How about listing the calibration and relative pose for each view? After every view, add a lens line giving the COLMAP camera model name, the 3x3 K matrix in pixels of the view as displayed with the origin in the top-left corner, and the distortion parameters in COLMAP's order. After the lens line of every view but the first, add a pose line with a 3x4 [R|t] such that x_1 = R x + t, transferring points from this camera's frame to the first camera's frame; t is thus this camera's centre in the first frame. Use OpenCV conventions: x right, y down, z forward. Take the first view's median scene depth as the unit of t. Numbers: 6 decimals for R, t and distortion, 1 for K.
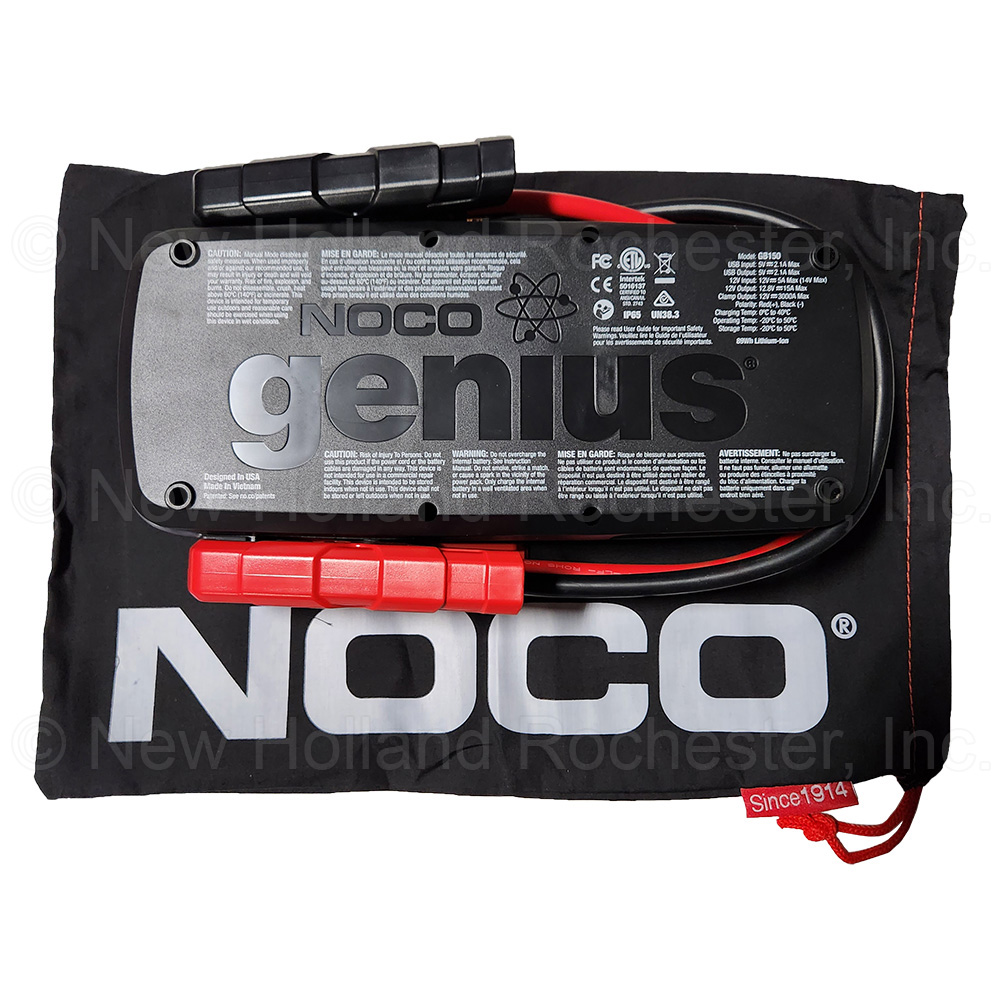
lens RADIAL K [[961.2, 0, 495.9], [0, 961.2, 494.8], [0, 0, 1]] dist [-0.031280, 0.000000]
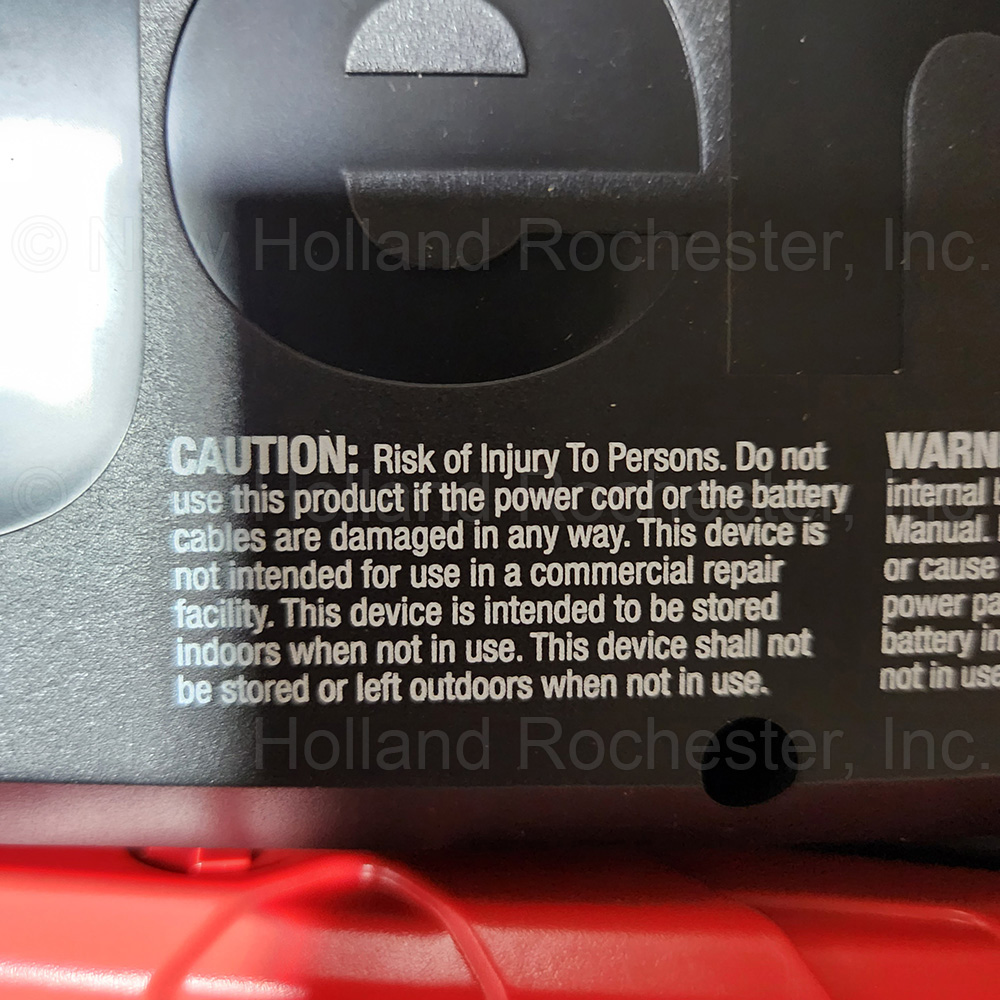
lens RADIAL K [[961.2, 0, 502.7], [0, 961.2, 507.4], [0, 0, 1]] dist [-0.031280, 0.000000]
pose [[0.999959, -0.004492, 0.007862, -0.119226], [0.004404, 0.999928, 0.011146, -0.034434], [-0.007912, -0.011111, 0.999907, 0.820933]]
